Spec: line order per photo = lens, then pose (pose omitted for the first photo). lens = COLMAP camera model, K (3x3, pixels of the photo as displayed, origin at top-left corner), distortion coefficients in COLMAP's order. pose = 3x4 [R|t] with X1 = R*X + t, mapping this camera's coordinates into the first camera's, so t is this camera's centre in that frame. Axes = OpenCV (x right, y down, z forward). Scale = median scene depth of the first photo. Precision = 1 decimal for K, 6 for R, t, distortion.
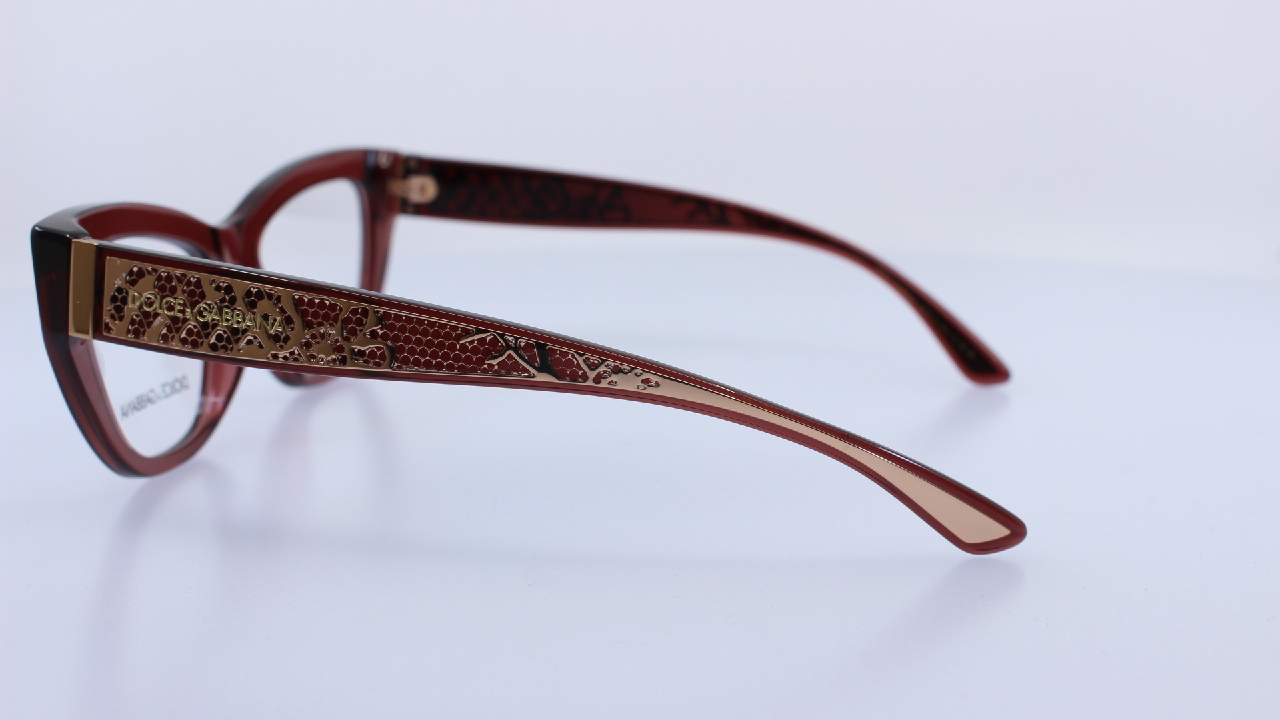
lens RADIAL K [[1648.0, 0, 640.5], [0, 1648.0, 357.1], [0, 0, 1]] dist [-0.035997, 0.000000]
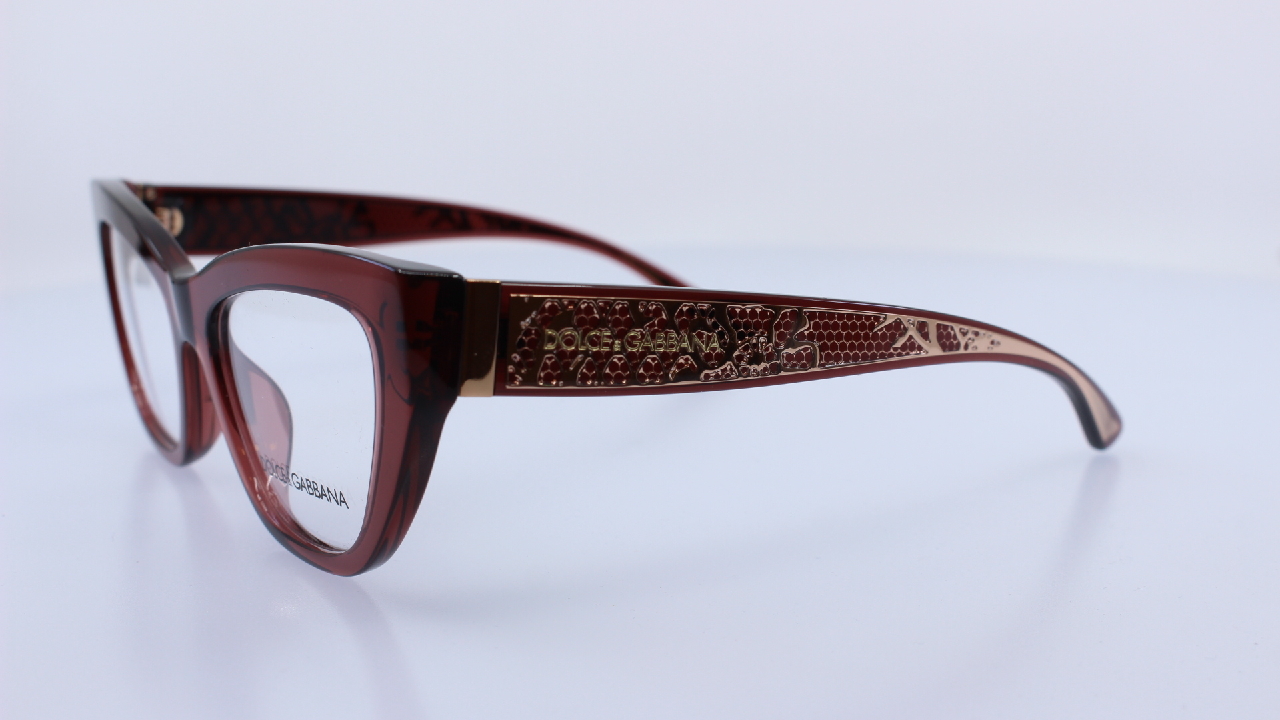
lens RADIAL K [[1648.0, 0, 638.8], [0, 1648.0, 357.2], [0, 0, 1]] dist [-0.035997, 0.000000]
pose [[0.711927, -0.144427, 0.687241, -0.895539], [0.148938, 0.987413, 0.053222, -0.067067], [-0.686278, 0.064467, 0.724477, 0.348668]]
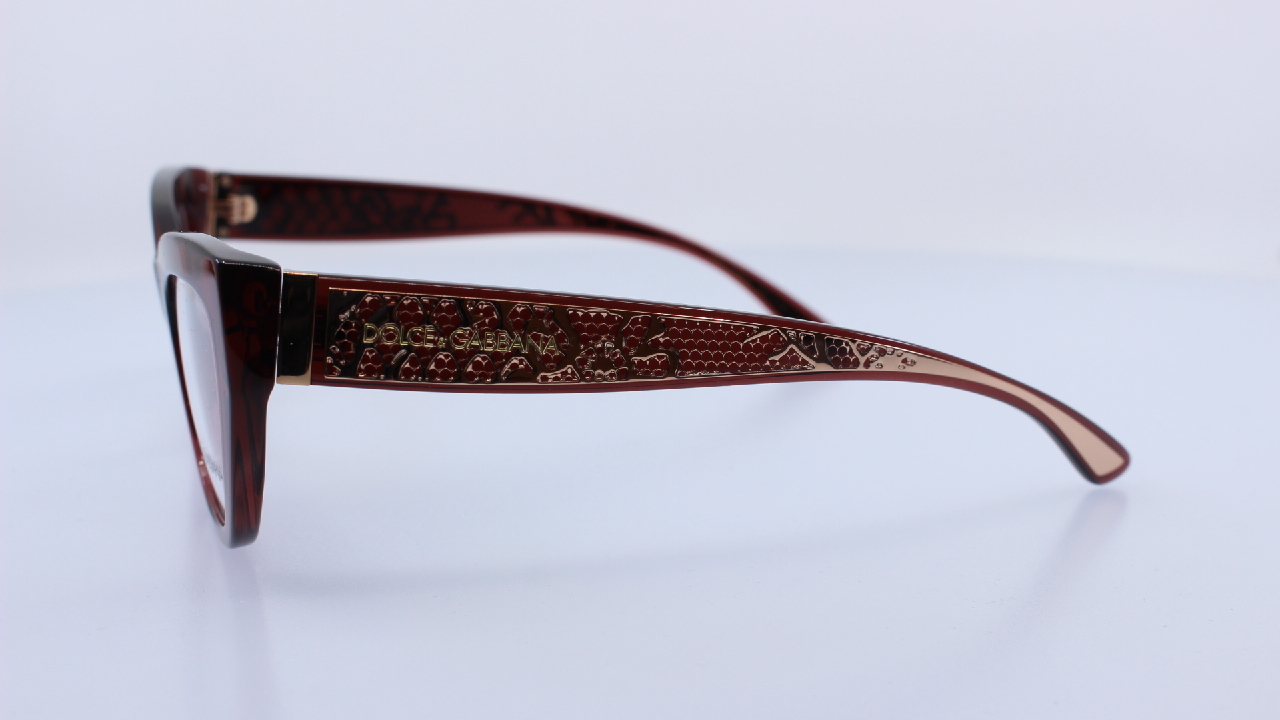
lens RADIAL K [[1648.0, 0, 638.2], [0, 1648.0, 363.4], [0, 0, 1]] dist [-0.035997, 0.000000]
pose [[0.869120, -0.104299, 0.483480, -0.629528], [0.104631, 0.994161, 0.026378, -0.028106], [-0.483408, 0.027661, 0.874958, 0.156906]]
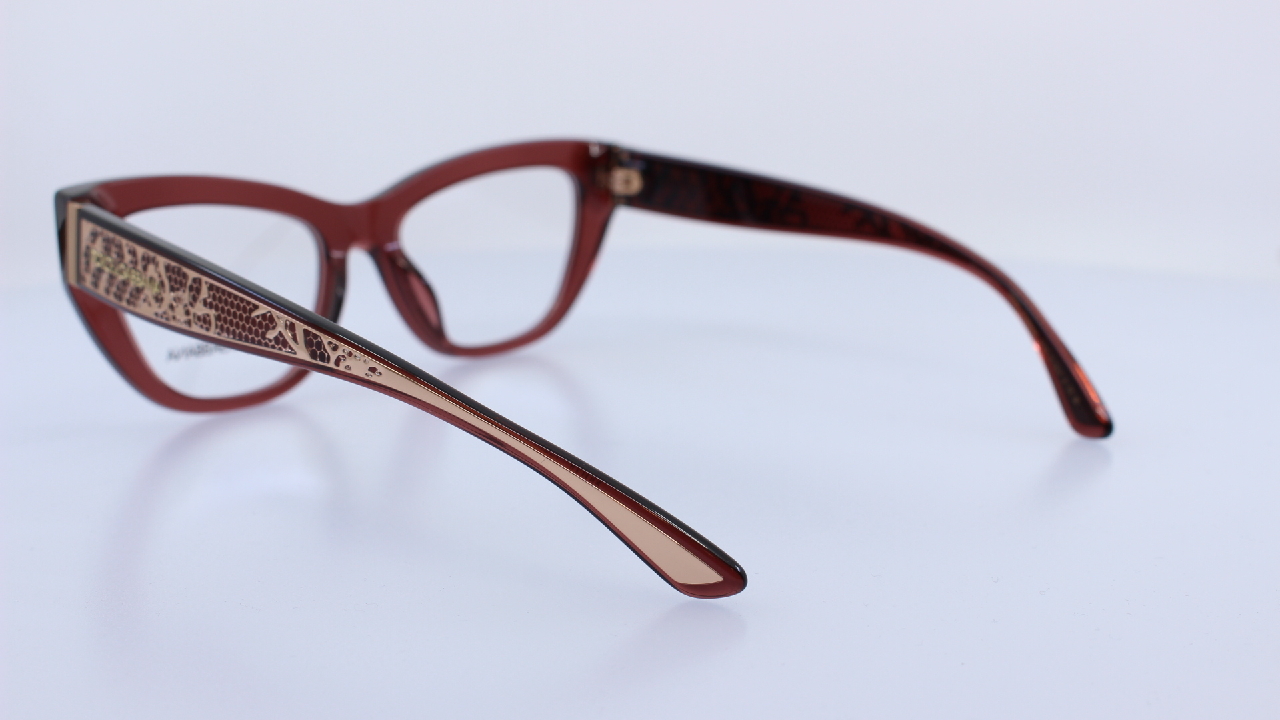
lens RADIAL K [[1648.0, 0, 637.1], [0, 1648.0, 363.2], [0, 0, 1]] dist [-0.035997, 0.000000]
pose [[0.862335, 0.105917, -0.495136, 0.633298], [-0.102736, 0.994136, 0.033735, -0.039512], [0.495805, 0.021777, 0.868161, 0.179673]]
